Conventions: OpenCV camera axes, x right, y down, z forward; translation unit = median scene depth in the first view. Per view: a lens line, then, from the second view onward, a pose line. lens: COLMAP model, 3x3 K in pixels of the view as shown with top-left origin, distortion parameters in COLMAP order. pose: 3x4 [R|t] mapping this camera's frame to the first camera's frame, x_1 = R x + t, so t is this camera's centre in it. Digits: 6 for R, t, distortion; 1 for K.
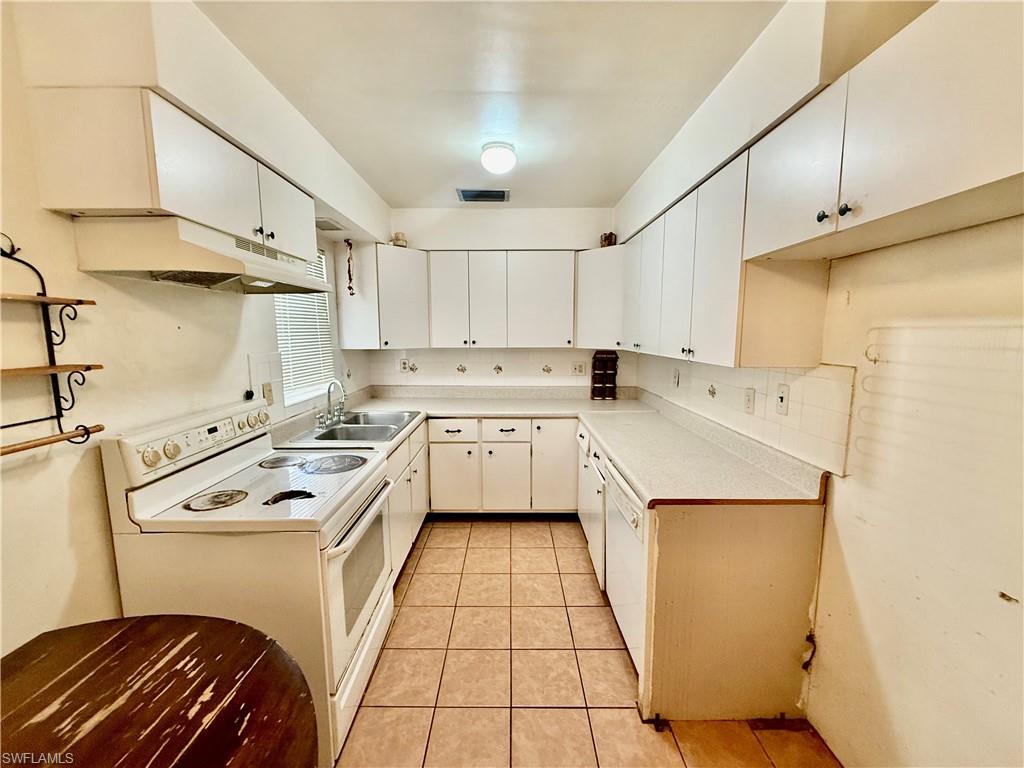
lens RADIAL K [[409.9, 0, 510.3], [0, 409.9, 384.4], [0, 0, 1]] dist [-0.000684, 0.001311]
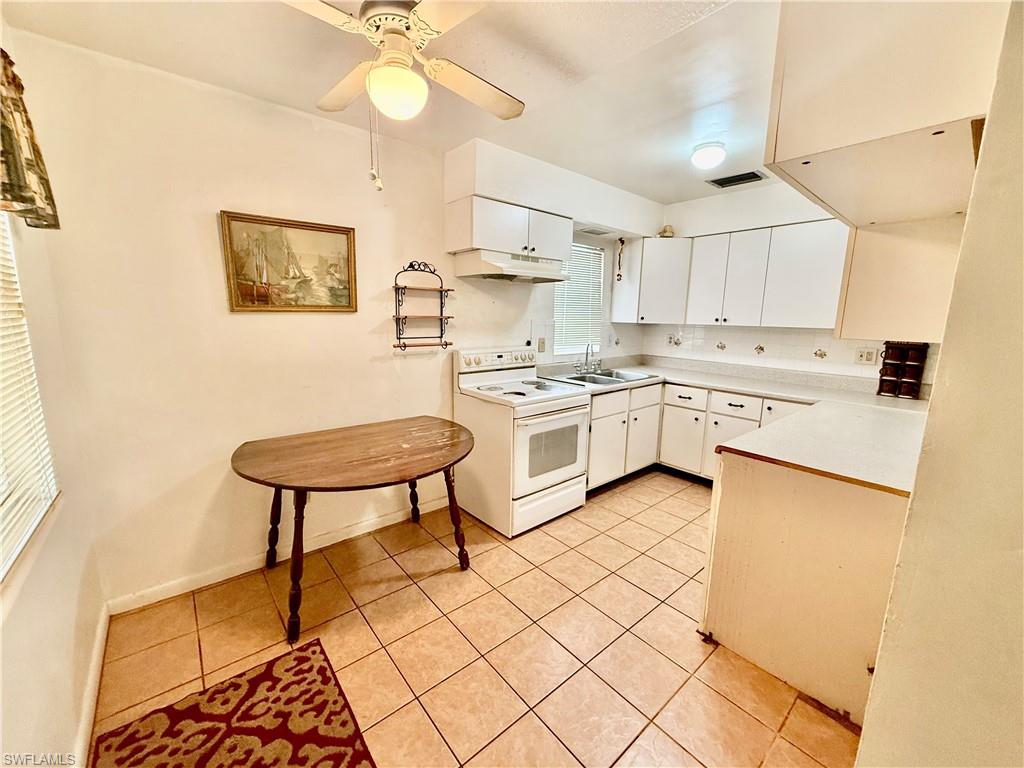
lens RADIAL K [[409.9, 0, 509.7], [0, 409.9, 384.4], [0, 0, 1]] dist [-0.000684, 0.001311]
pose [[0.646164, 0.142061, -0.749861, 0.553434], [-0.116564, 0.989366, 0.086990, 0.050889], [0.754245, 0.031196, 0.655852, -0.157913]]
